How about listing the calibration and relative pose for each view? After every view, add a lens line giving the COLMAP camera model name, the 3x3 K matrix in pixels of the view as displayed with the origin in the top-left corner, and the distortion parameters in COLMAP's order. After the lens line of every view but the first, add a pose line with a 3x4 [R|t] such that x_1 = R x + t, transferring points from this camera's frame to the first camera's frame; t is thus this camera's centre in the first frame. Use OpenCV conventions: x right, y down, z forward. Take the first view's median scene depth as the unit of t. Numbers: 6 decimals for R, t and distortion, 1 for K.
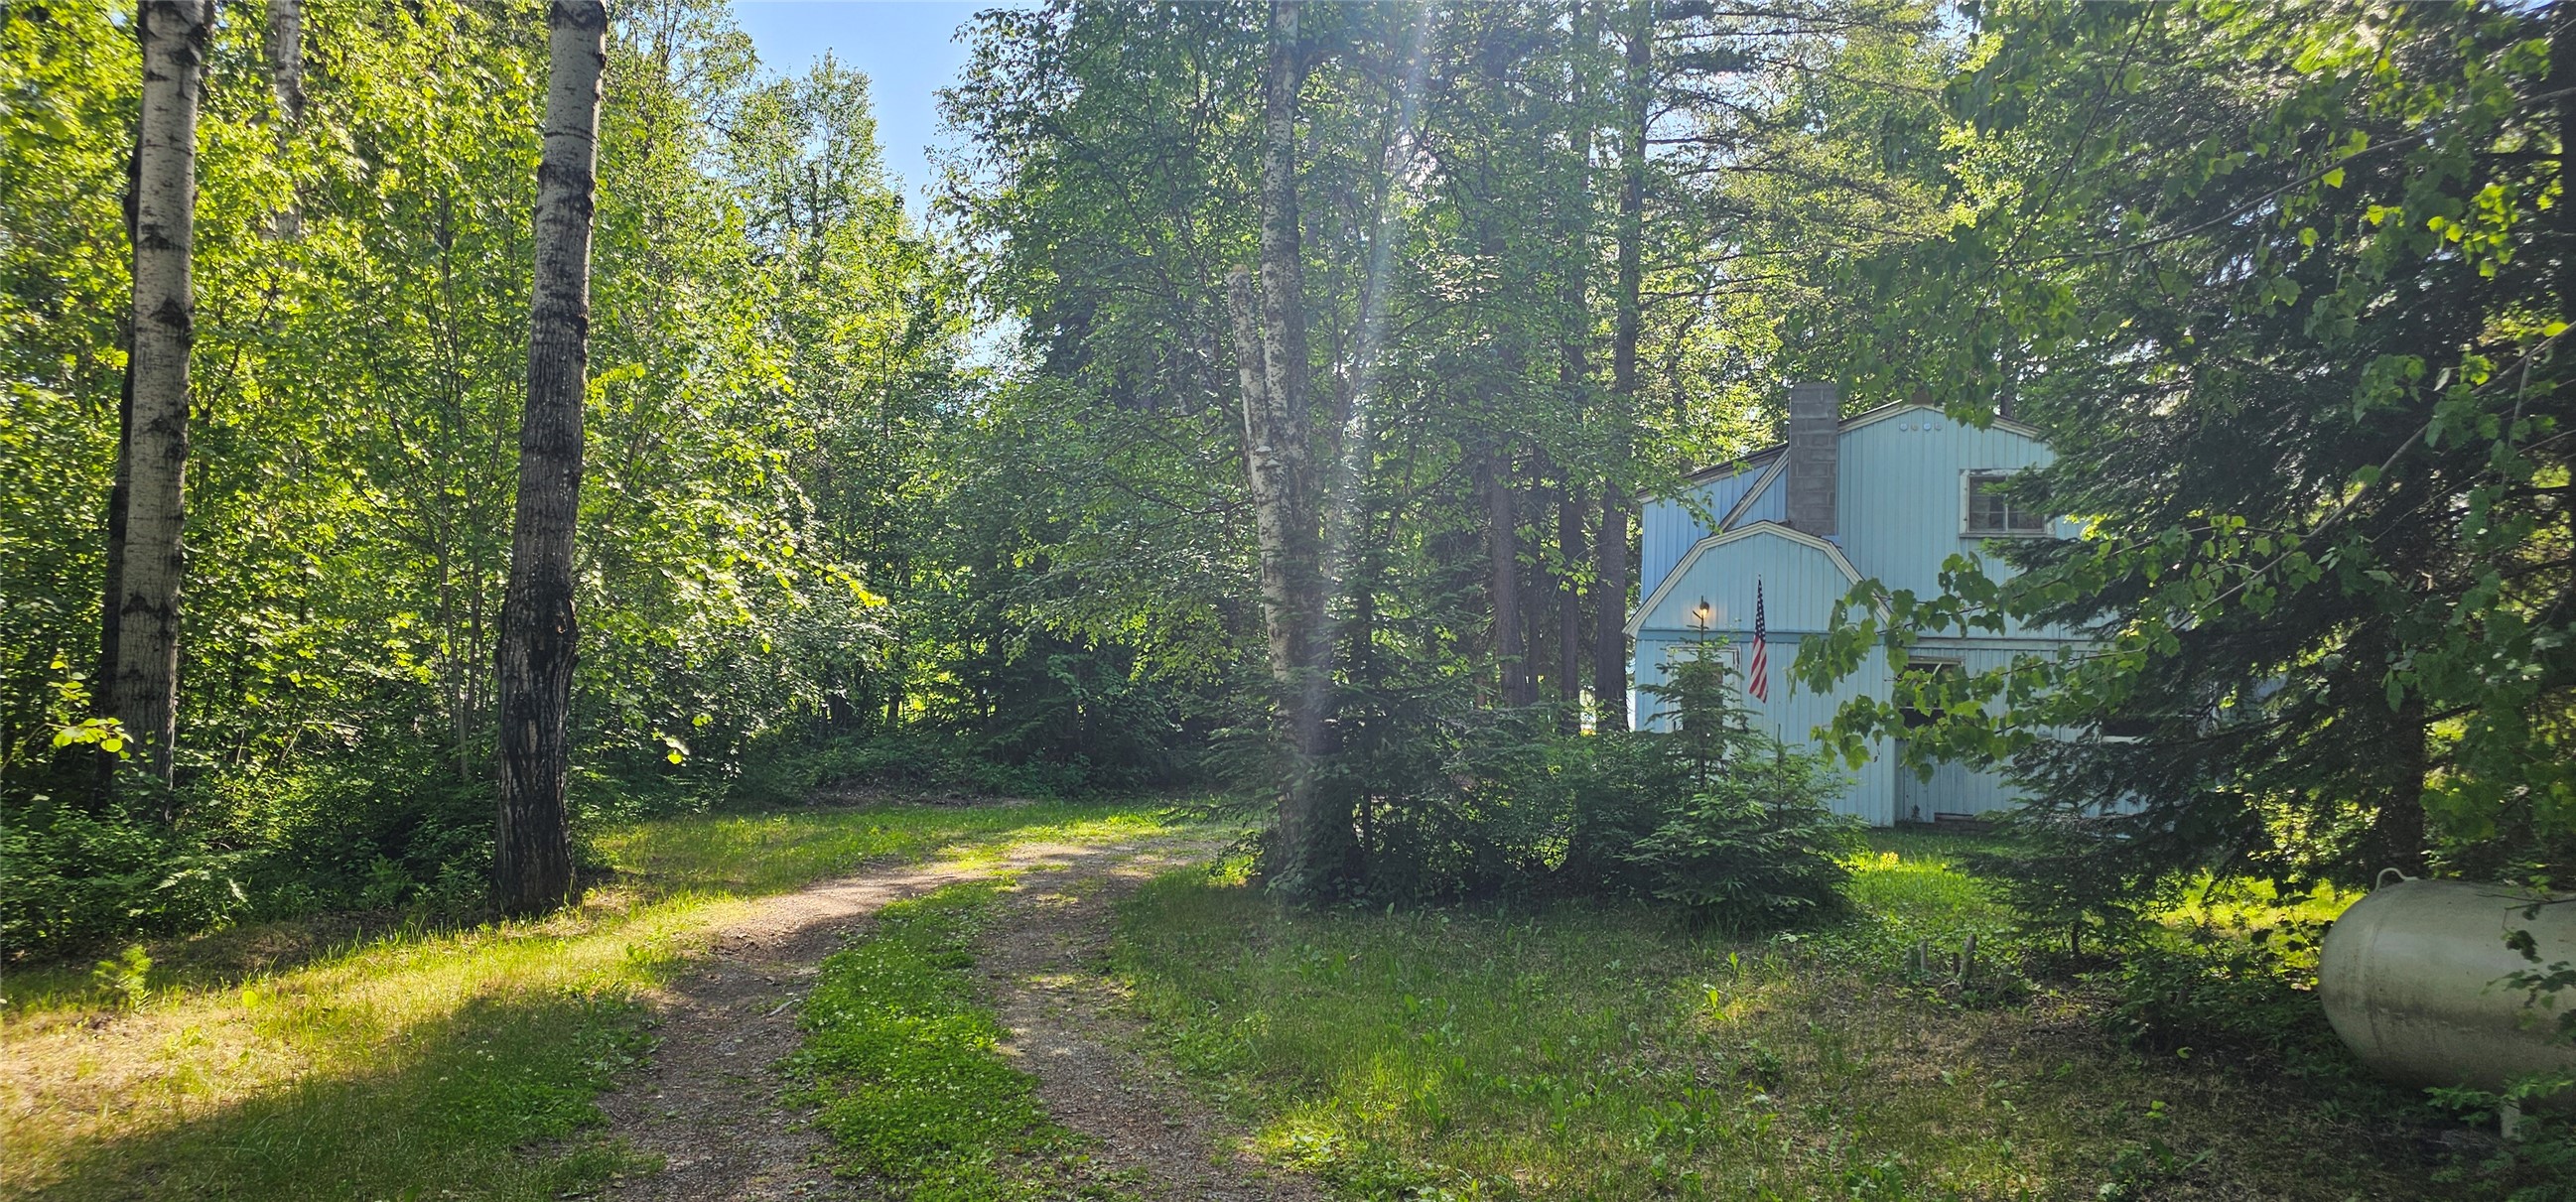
lens RADIAL K [[1674.7, 0, 1305.3], [0, 1674.7, 597.2], [0, 0, 1]] dist [0.064827, -0.049577]
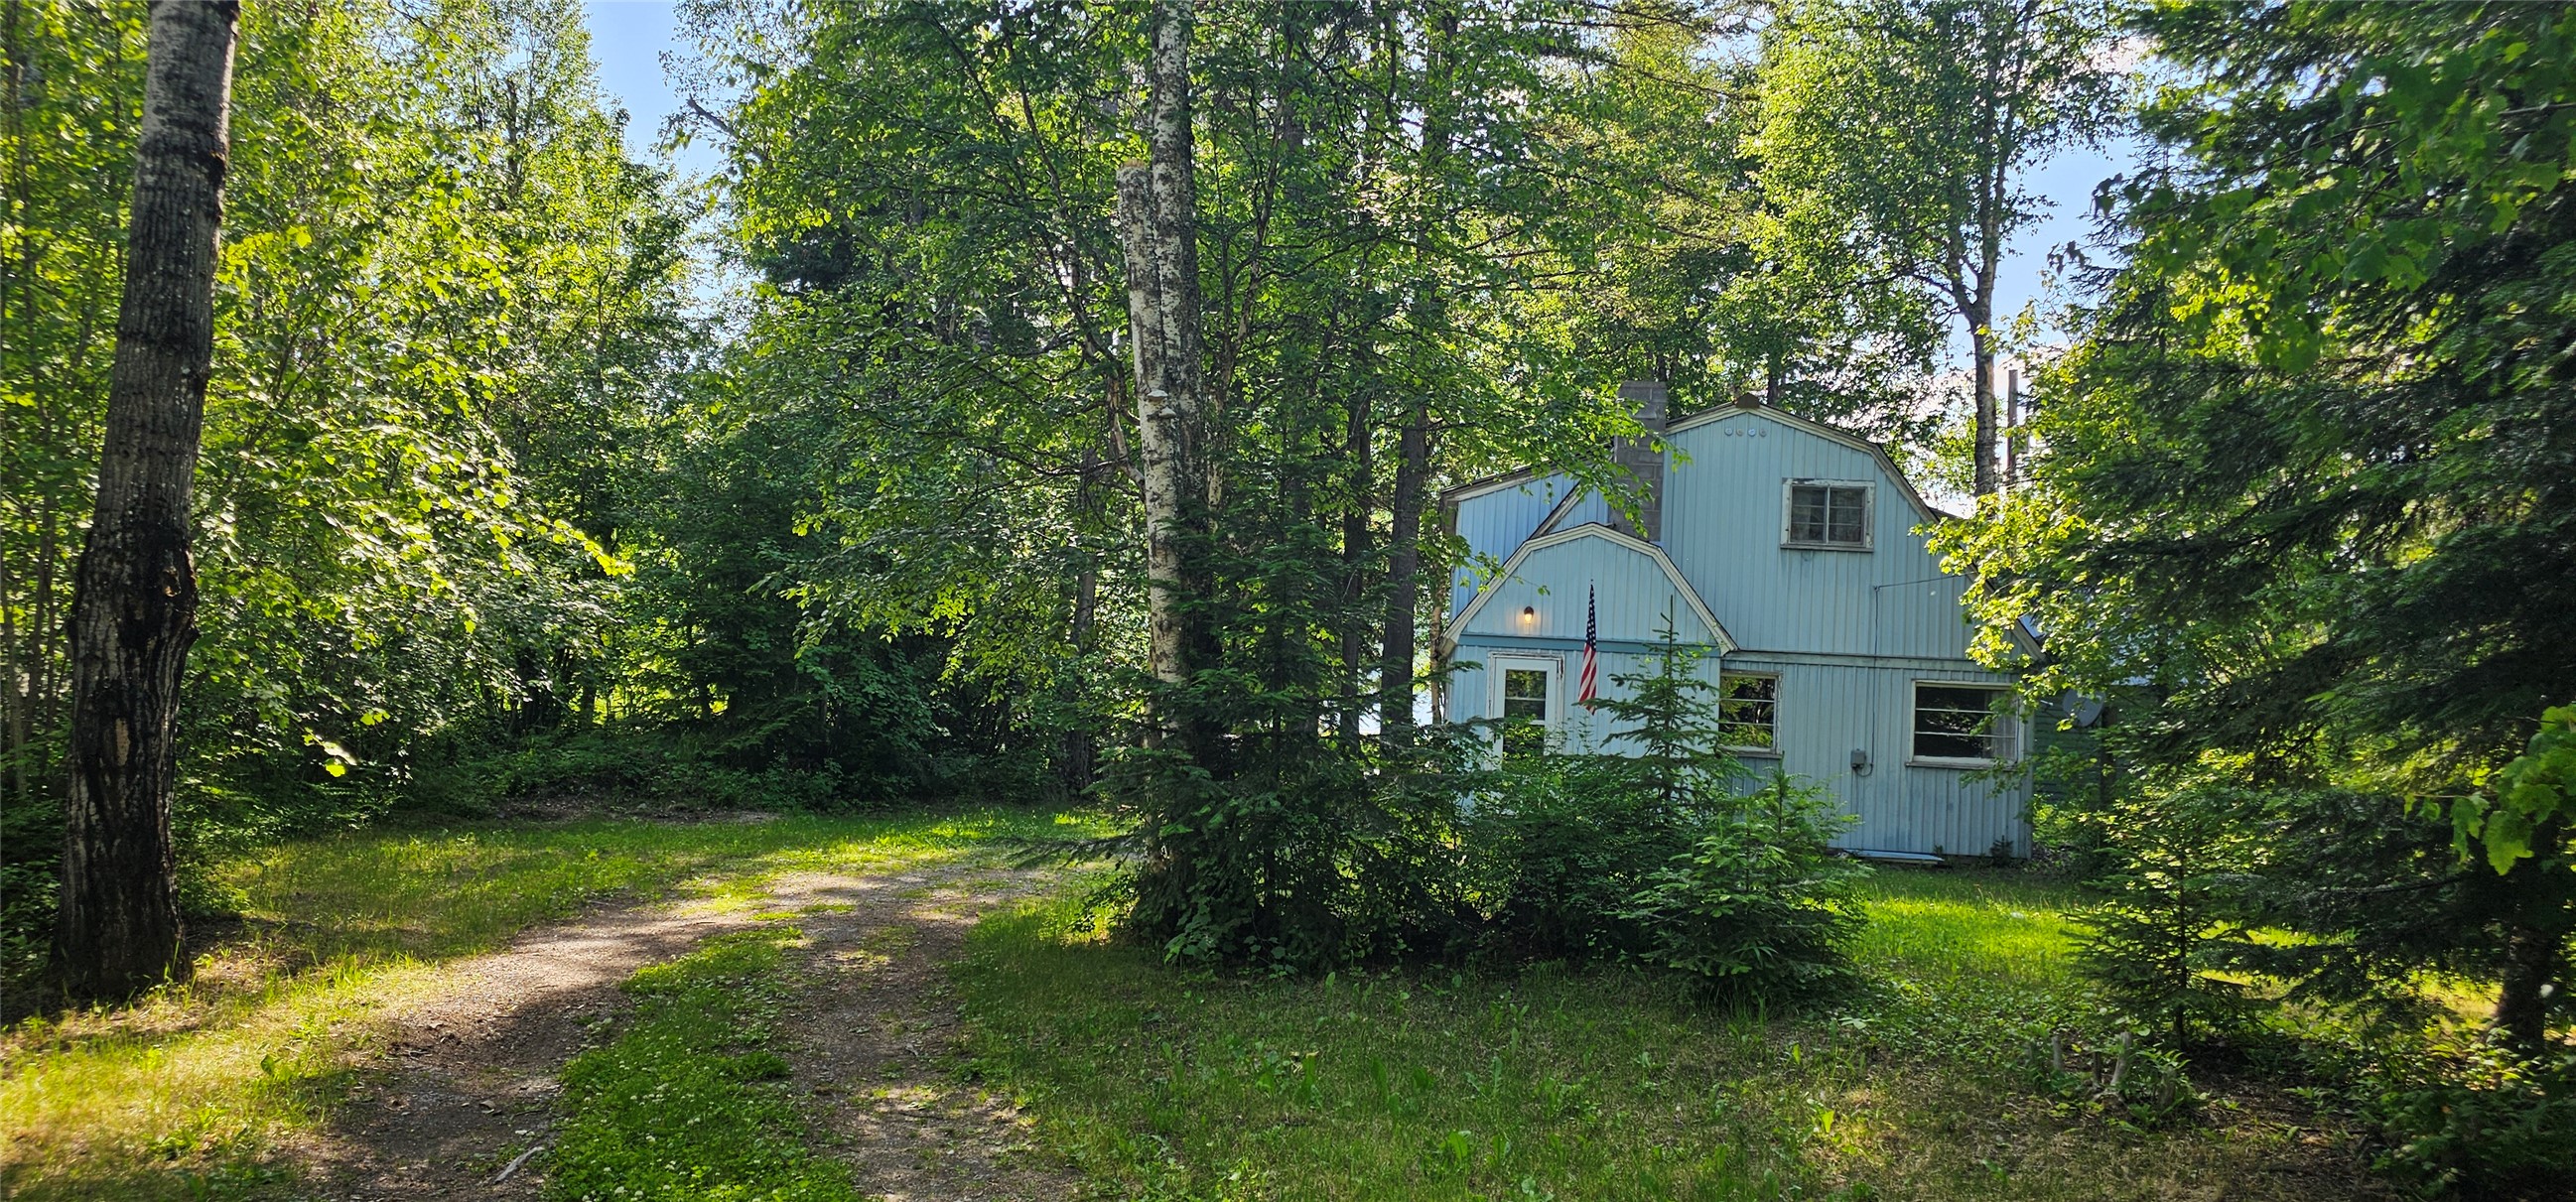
lens RADIAL K [[1674.7, 0, 1305.7], [0, 1674.7, 602.9], [0, 0, 1]] dist [0.064827, -0.049577]
pose [[0.985313, 0.030363, 0.168037, -0.078759], [-0.030815, 0.999525, 0.000079, 0.007863], [-0.167954, -0.005256, 0.985781, 0.186156]]
